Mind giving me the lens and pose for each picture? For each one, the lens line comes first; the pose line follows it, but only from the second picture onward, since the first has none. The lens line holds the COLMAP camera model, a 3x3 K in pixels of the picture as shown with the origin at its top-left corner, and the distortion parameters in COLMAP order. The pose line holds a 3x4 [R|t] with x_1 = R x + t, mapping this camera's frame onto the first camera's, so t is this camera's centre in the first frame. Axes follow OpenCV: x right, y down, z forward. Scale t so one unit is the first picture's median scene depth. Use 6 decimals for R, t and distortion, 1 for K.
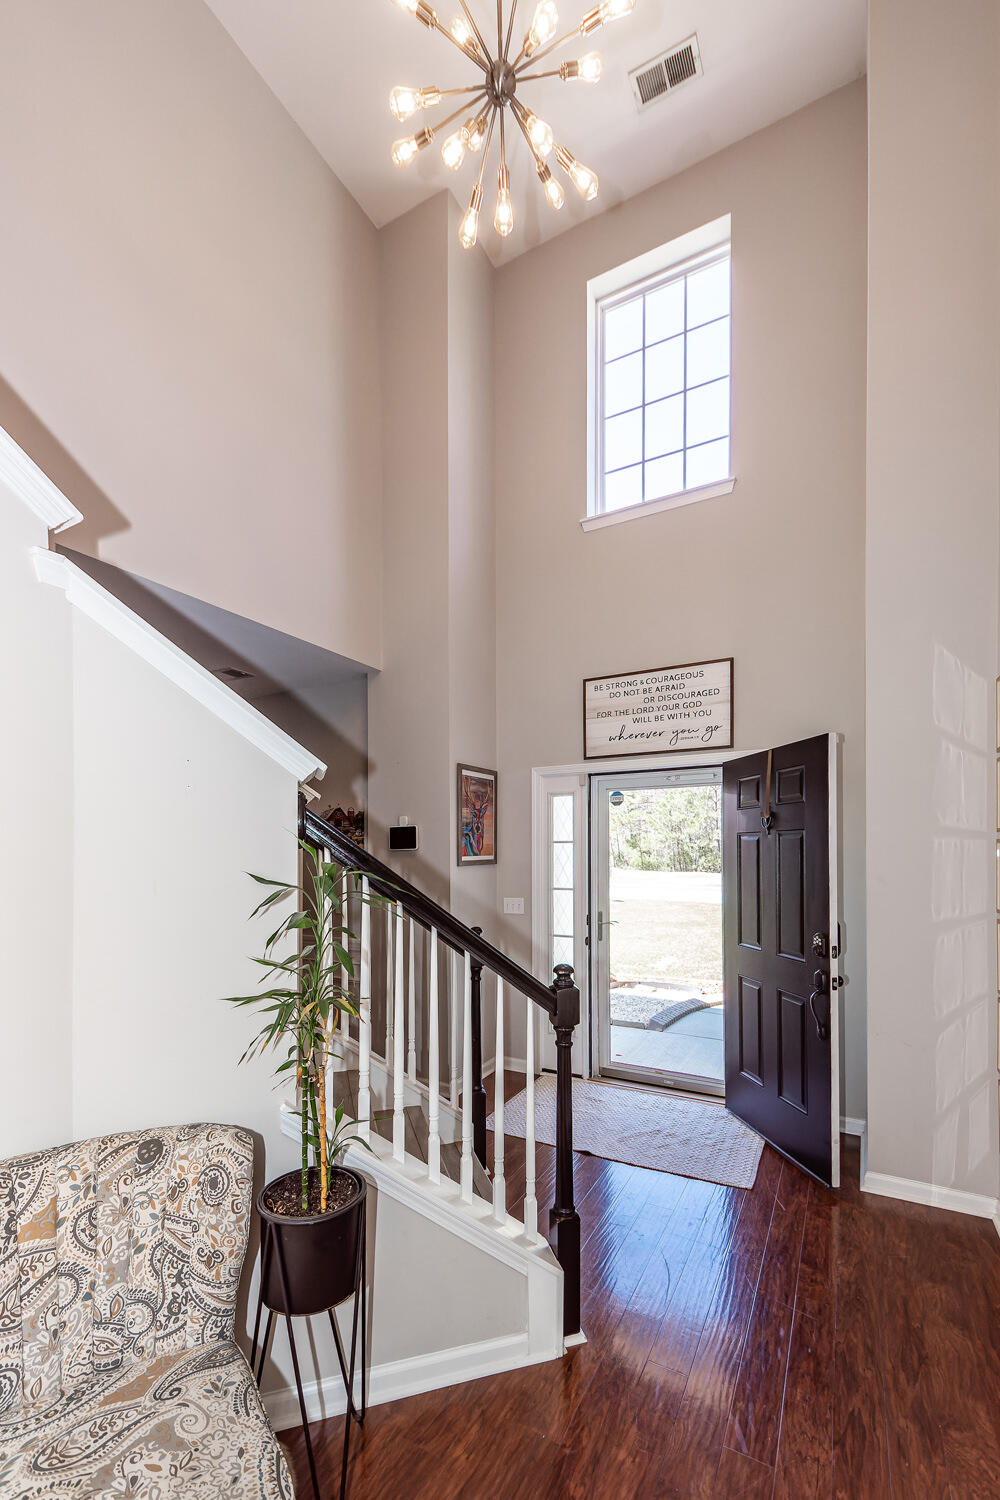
lens RADIAL K [[606.0, 0, 524.6], [0, 606.0, 858.9], [0, 0, 1]] dist [-0.000142, 0.001932]
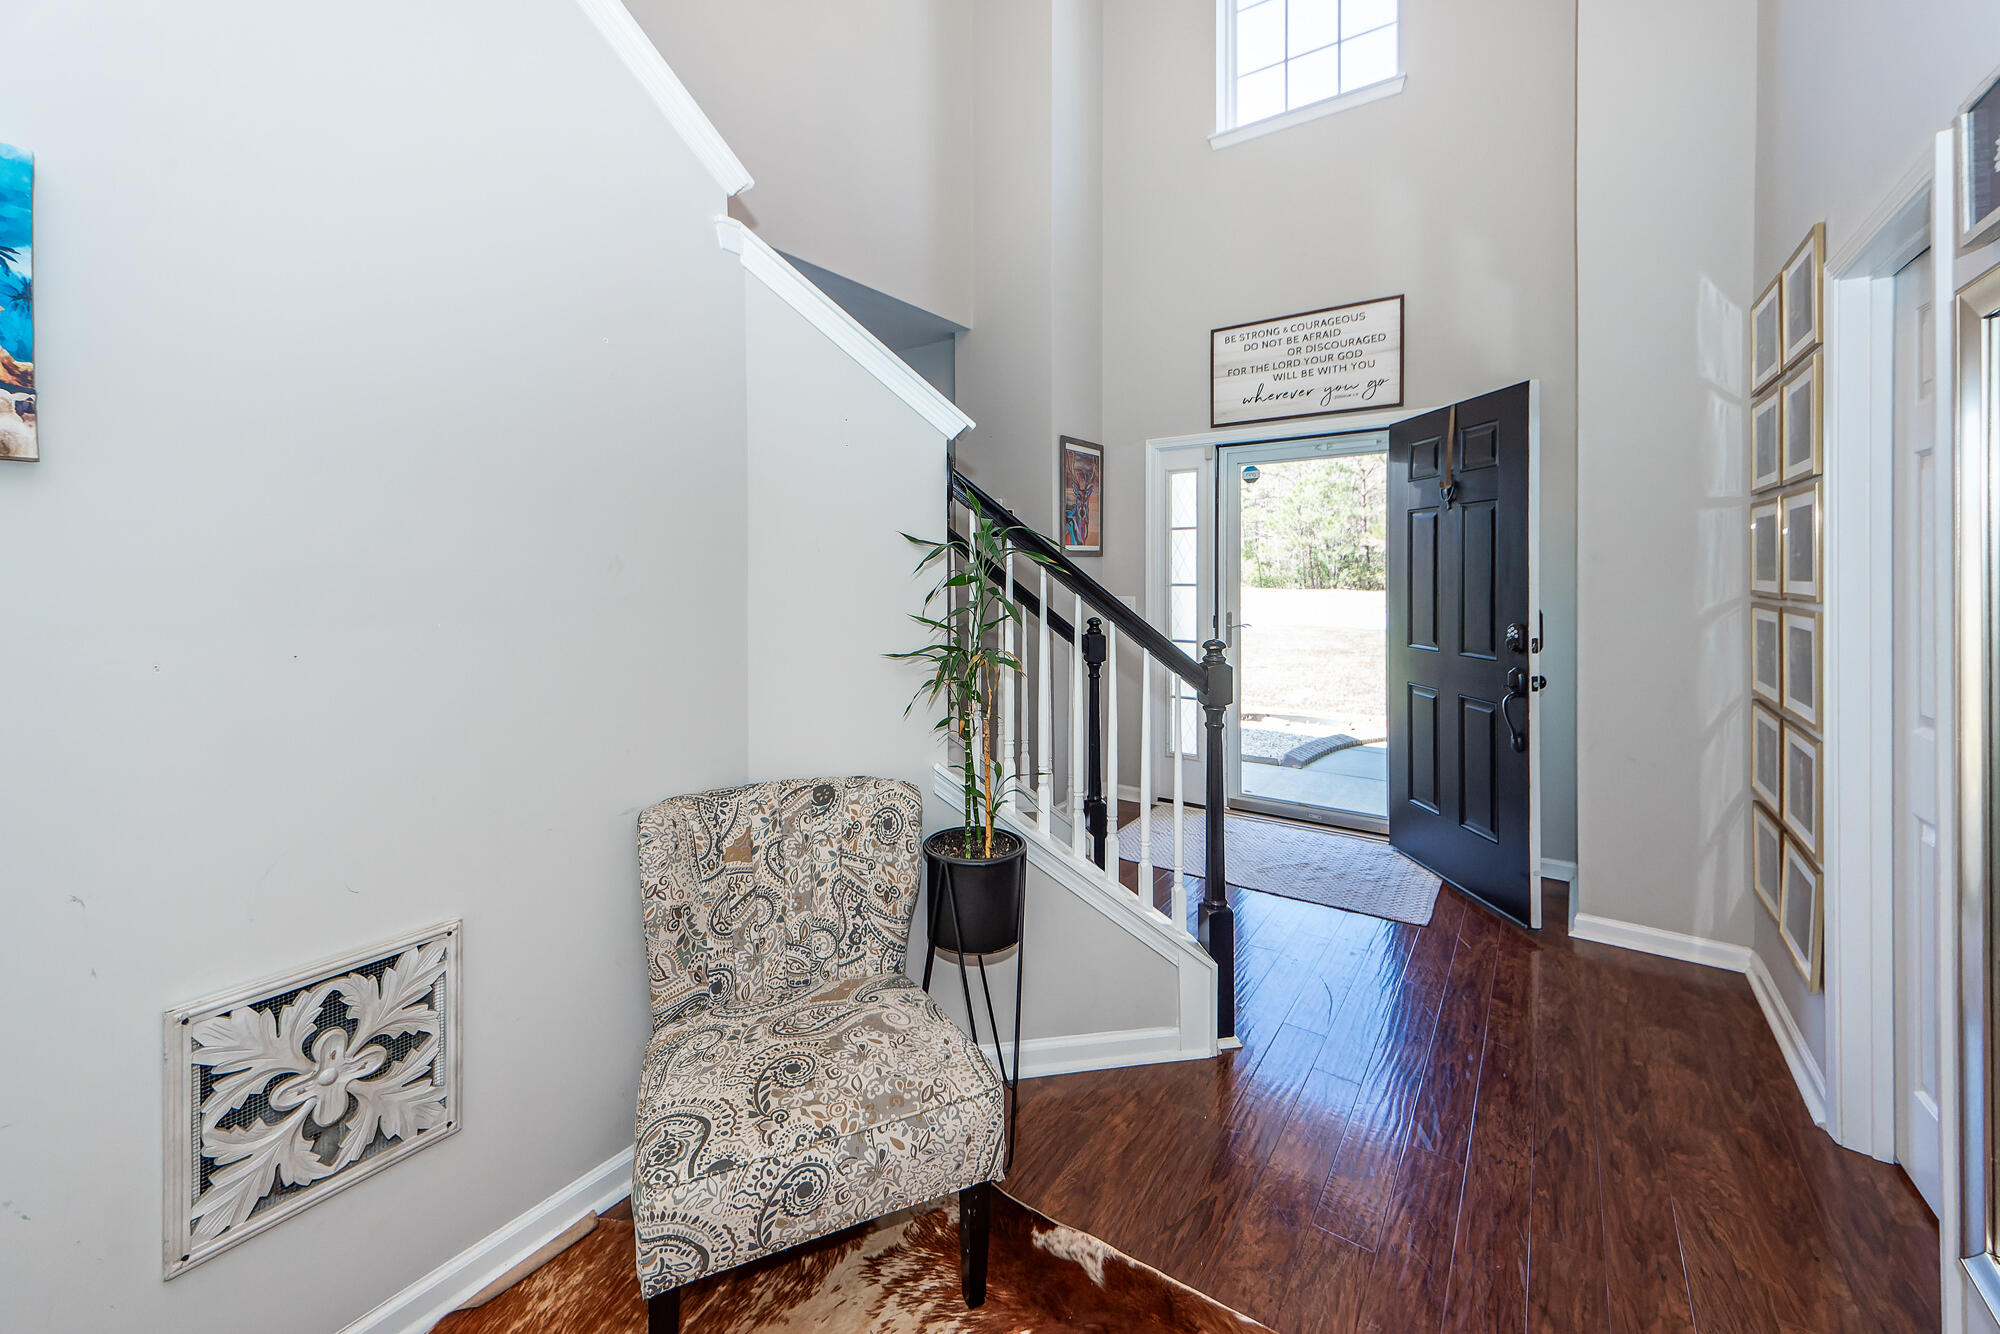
lens RADIAL K [[782.0, 0, 1007.8], [0, 782.0, 588.9], [0, 0, 1]] dist [0.020076, -0.002013]
pose [[0.993084, -0.000339, -0.117406, -0.066108], [0.002345, 0.999854, 0.016946, 0.048342], [0.117383, -0.017104, 0.992939, -0.130166]]
